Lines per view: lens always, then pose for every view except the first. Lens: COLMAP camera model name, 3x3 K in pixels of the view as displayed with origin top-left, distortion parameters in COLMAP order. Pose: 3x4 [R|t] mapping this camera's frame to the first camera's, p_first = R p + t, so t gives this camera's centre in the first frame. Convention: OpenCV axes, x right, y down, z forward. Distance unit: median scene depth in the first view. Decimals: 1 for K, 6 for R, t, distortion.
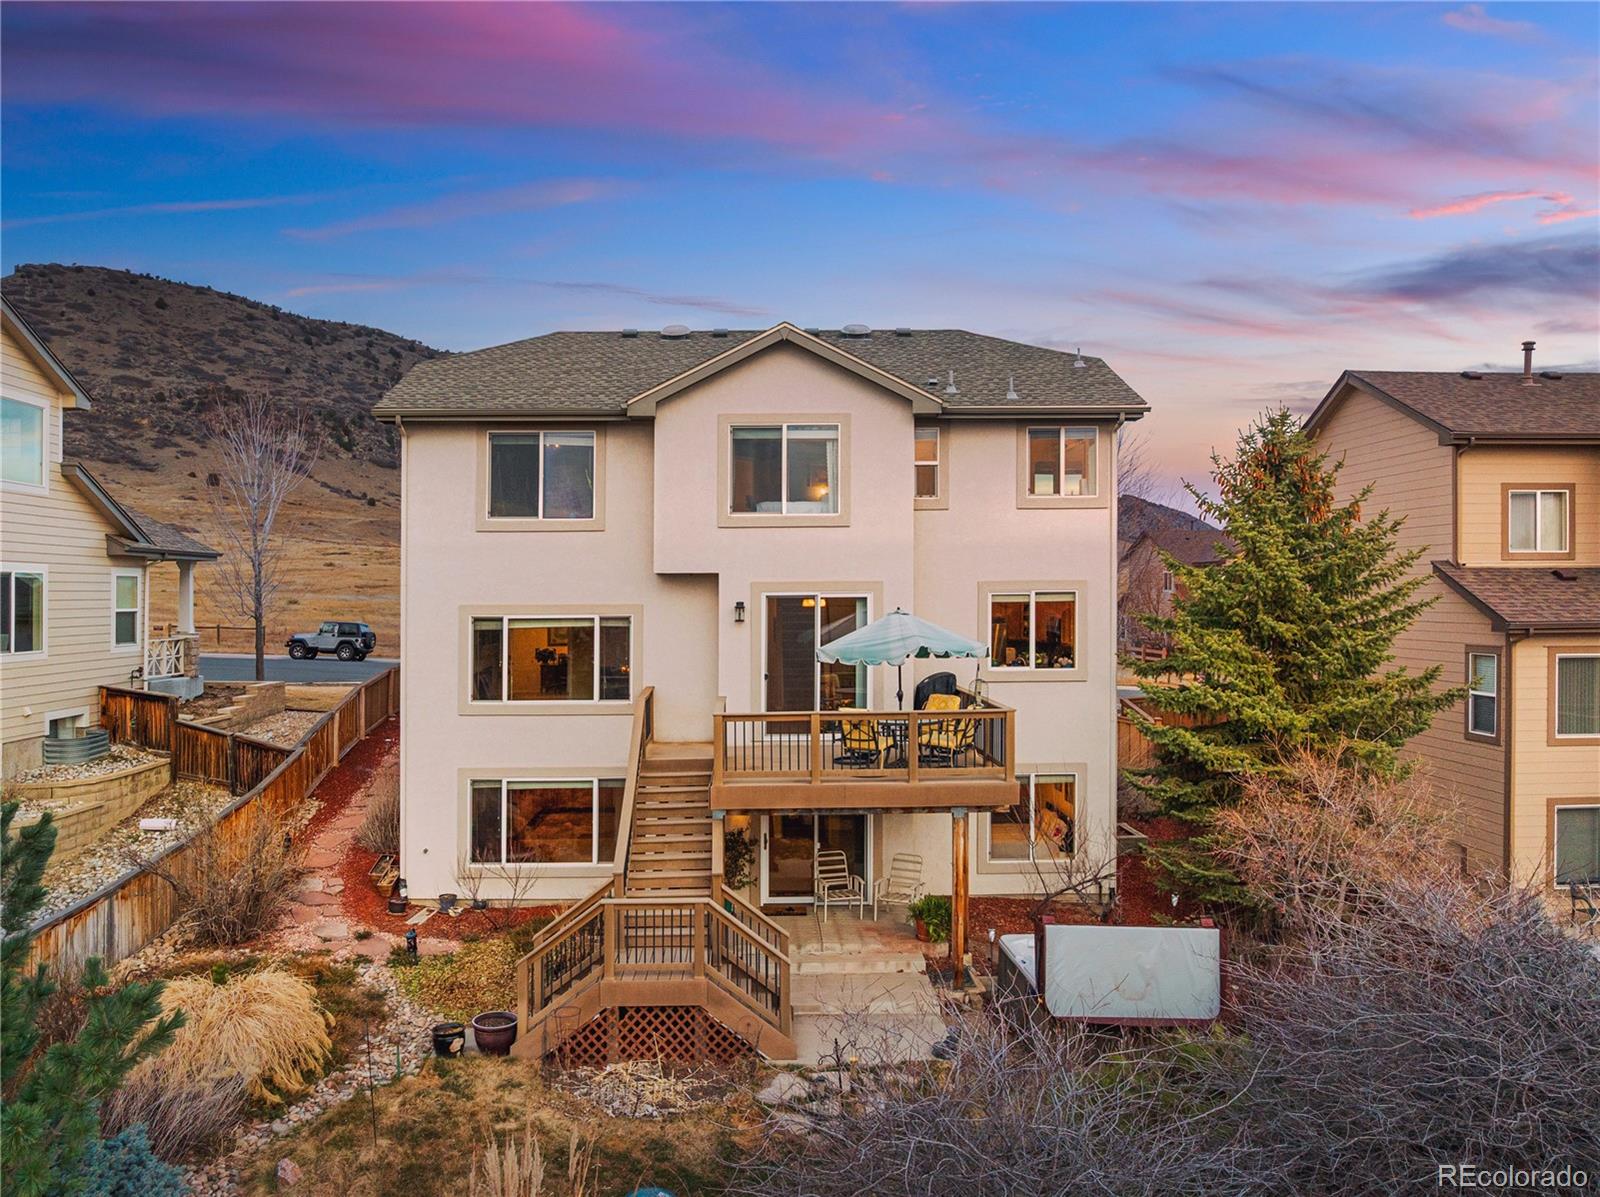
lens RADIAL K [[1152.3, 0, 741.2], [0, 1152.3, 597.2], [0, 0, 1]] dist [-0.037164, -0.003860]
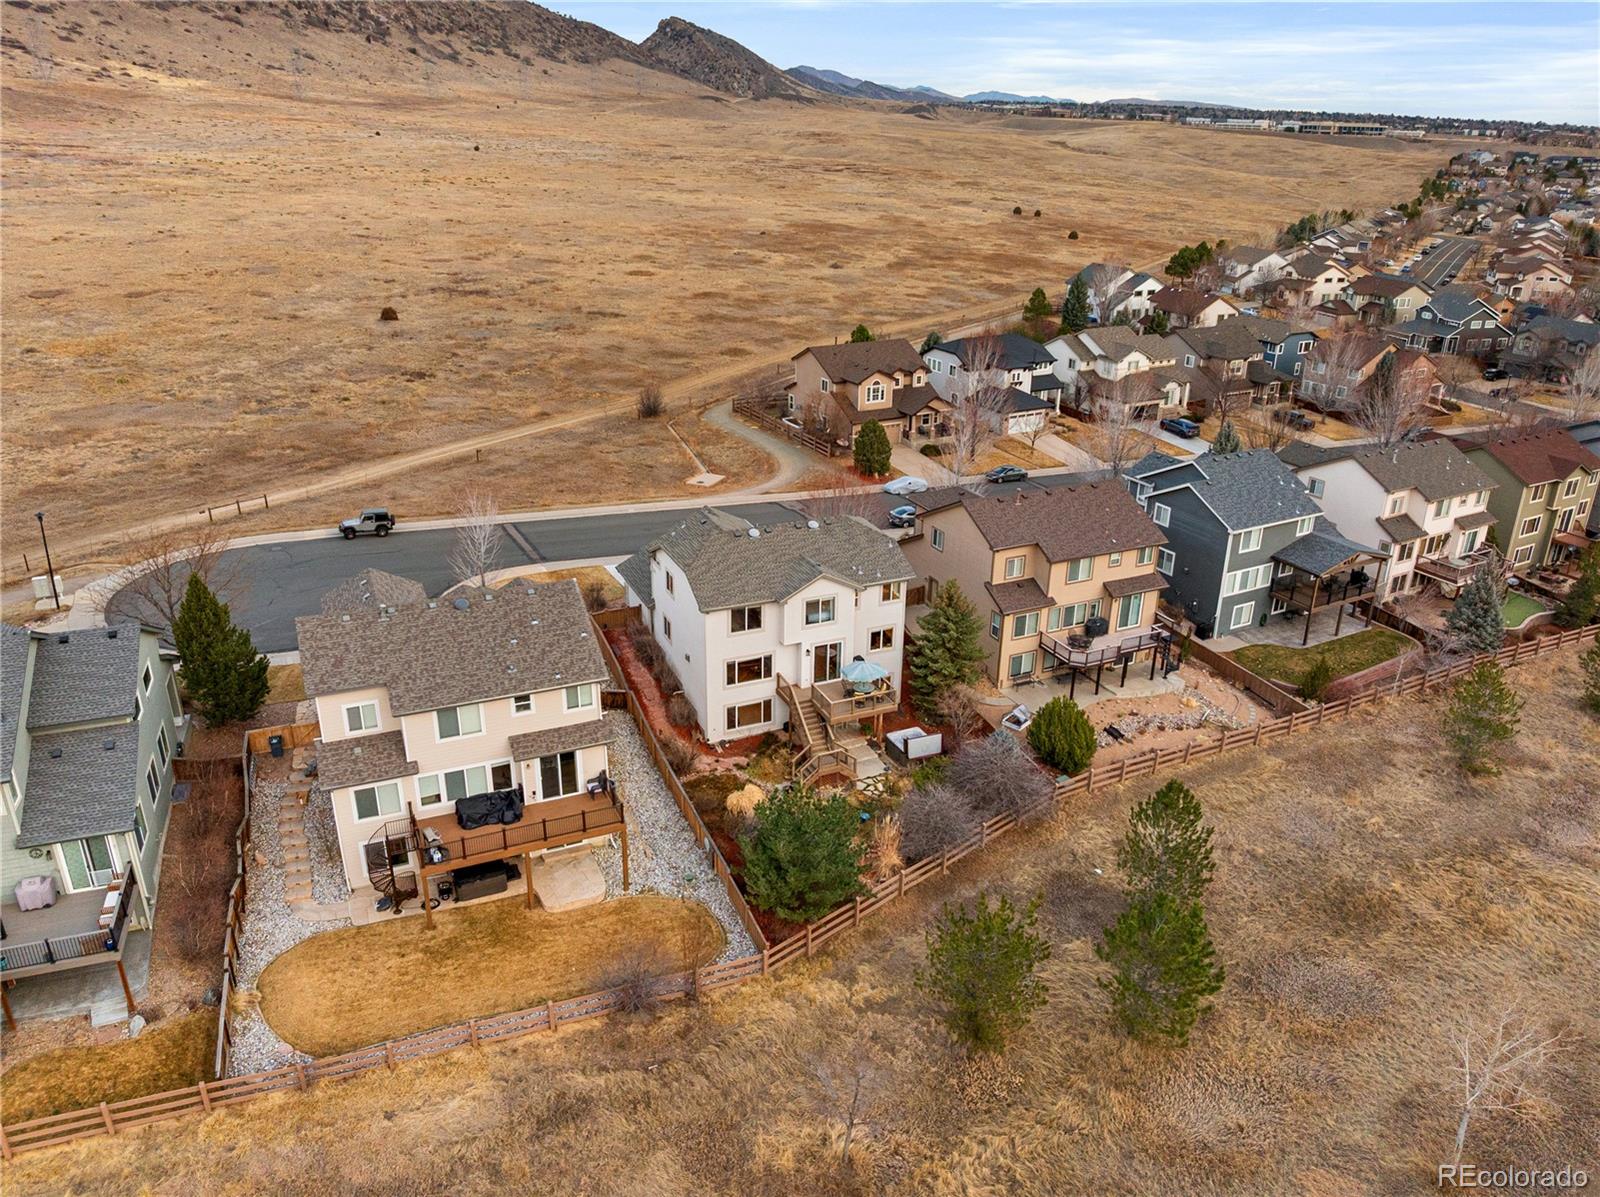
lens RADIAL K [[1152.3, 0, 741.2], [0, 1152.3, 597.2], [0, 0, 1]] dist [-0.037164, -0.003860]
pose [[0.928365, -0.147412, 0.341187, -1.231787], [0.004035, 0.921926, 0.387345, -1.357029], [-0.371649, -0.358220, 0.856479, -1.658122]]
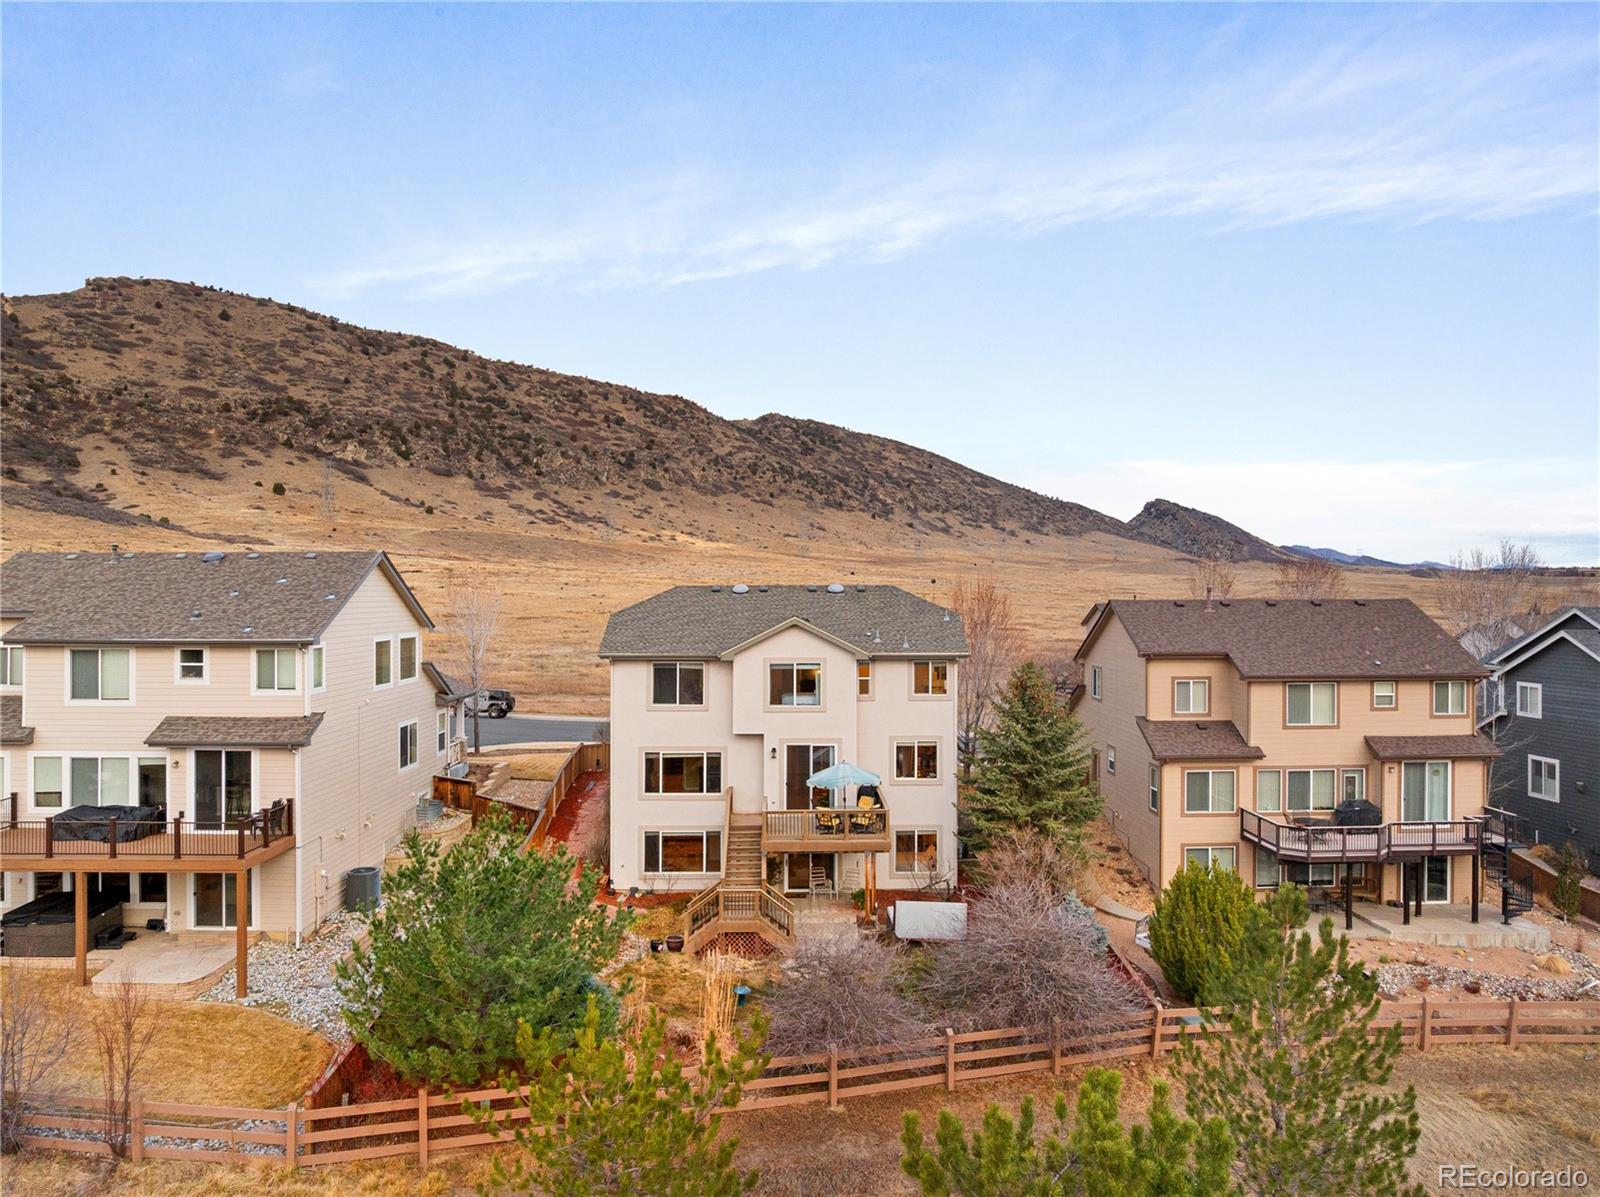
lens RADIAL K [[1124.4, 0, 757.2], [0, 1124.4, 577.6], [0, 0, 1]] dist [-0.008800, -0.065830]
pose [[0.999743, -0.000924, -0.022656, 0.013834], [0.000556, 0.999868, -0.016240, -0.257461], [0.022669, 0.016223, 0.999611, -0.995305]]
